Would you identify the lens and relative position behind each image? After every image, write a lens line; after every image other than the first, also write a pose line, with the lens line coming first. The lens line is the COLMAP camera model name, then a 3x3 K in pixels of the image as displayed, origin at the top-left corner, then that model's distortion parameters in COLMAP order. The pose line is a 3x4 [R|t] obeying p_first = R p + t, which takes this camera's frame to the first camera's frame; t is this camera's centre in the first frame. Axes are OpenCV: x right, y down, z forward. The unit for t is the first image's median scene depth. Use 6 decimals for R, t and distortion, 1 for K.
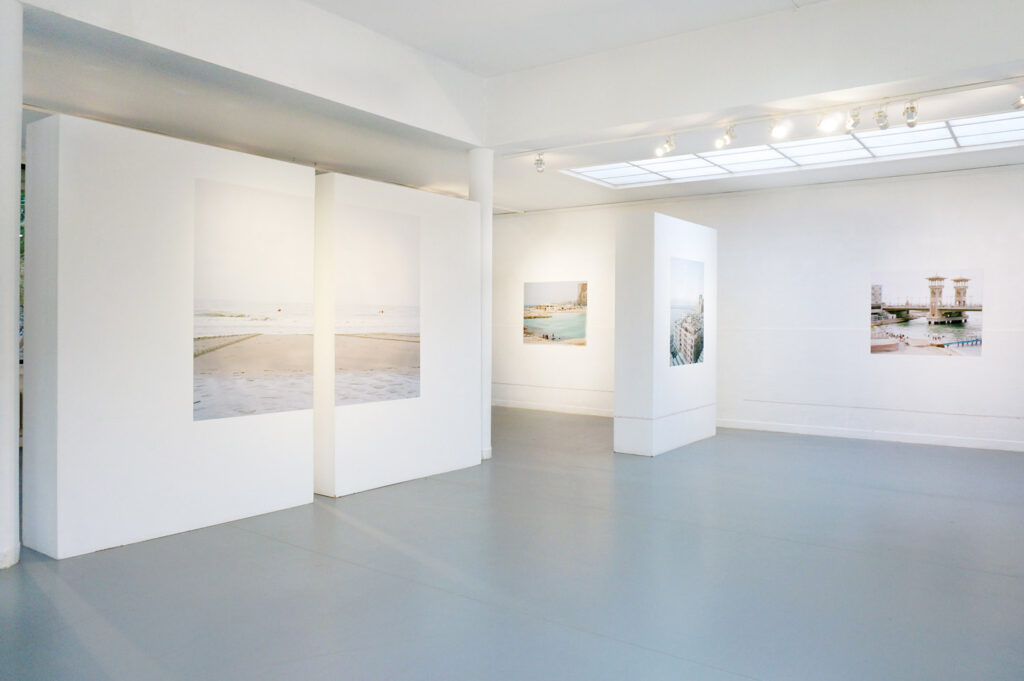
lens RADIAL K [[734.9, 0, 512.0], [0, 734.9, 340.5], [0, 0, 1]] dist [-0.189649, 0.000438]
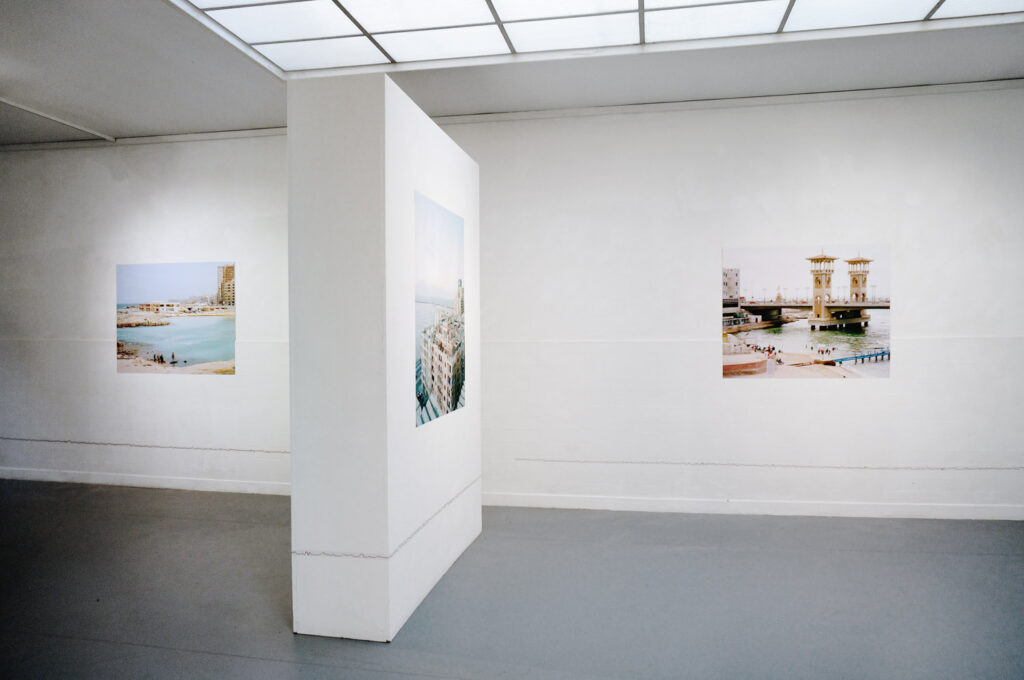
lens RADIAL K [[661.6, 0, 512.0], [0, 661.6, 340.0], [0, 0, 1]] dist [0.001220, -0.000013]
pose [[0.889523, -0.013648, 0.456686, 0.074729], [0.018686, 0.999804, -0.006517, -0.015405], [-0.456507, 0.014331, 0.889604, 0.564136]]
